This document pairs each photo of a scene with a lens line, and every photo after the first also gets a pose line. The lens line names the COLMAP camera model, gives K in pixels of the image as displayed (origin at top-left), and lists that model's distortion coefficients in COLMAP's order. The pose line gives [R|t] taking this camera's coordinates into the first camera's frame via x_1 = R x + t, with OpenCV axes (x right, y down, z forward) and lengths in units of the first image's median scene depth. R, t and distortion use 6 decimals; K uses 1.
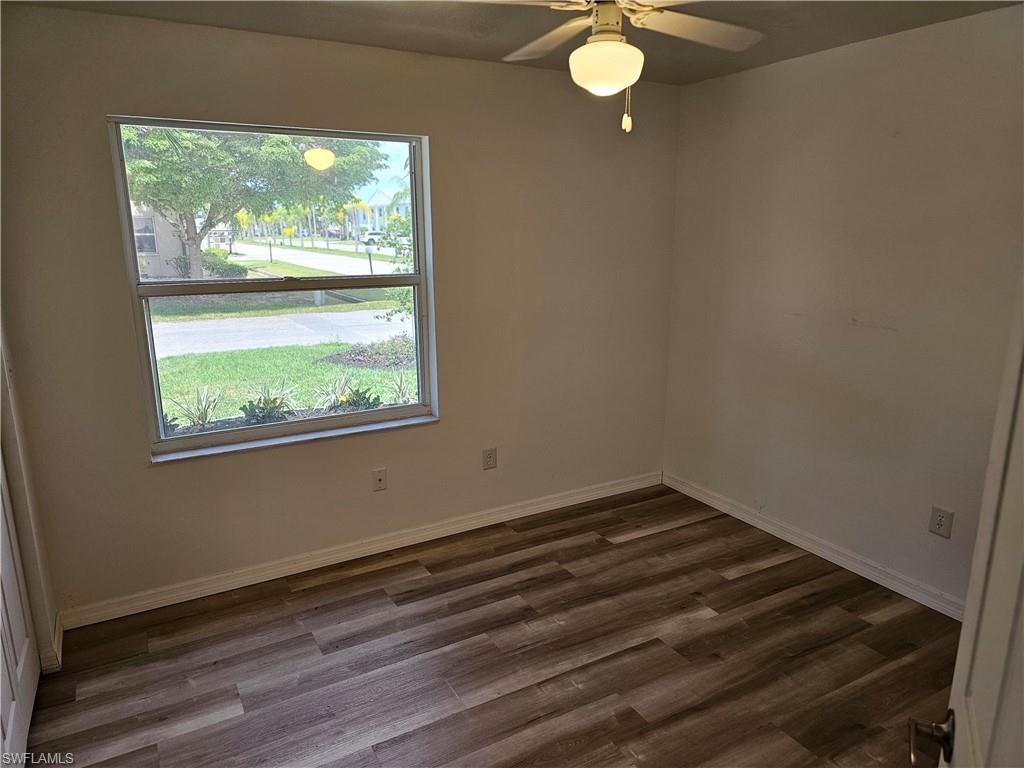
lens RADIAL K [[690.6, 0, 511.5], [0, 690.6, 395.6], [0, 0, 1]] dist [0.088839, -0.062052]
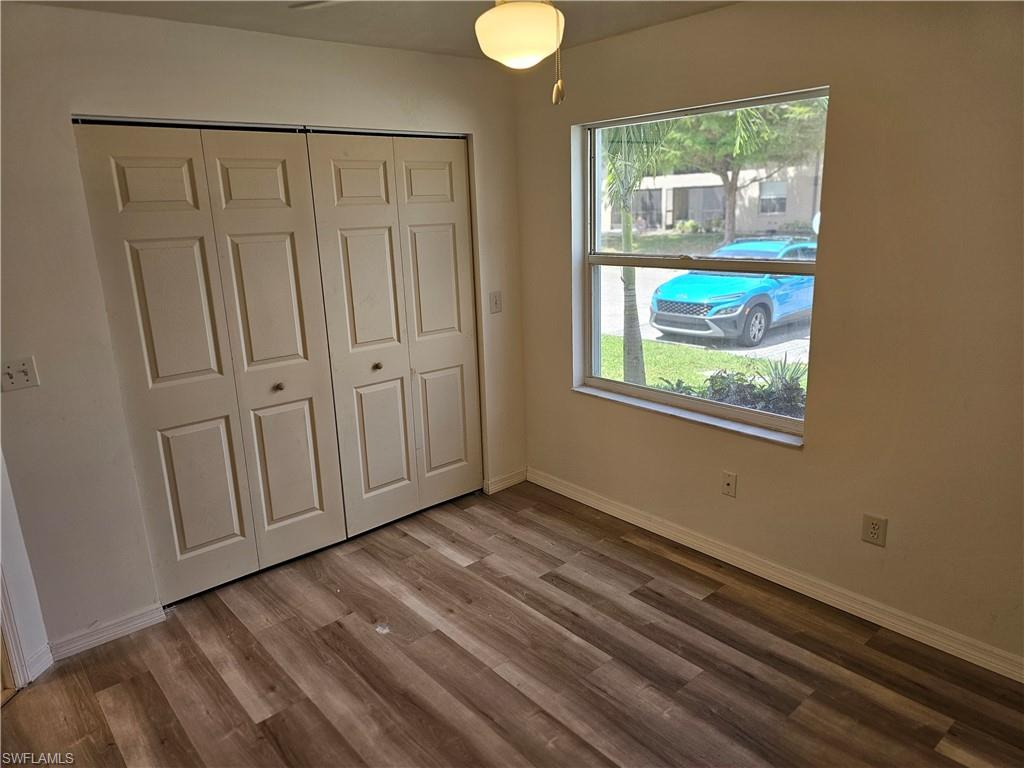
lens RADIAL K [[690.6, 0, 509.0], [0, 690.6, 379.5], [0, 0, 1]] dist [0.088839, -0.062052]
pose [[0.203978, 0.246413, -0.947456, 0.667421], [-0.202628, 0.957473, 0.205394, -0.159128], [0.957776, 0.150085, 0.245234, 0.549679]]
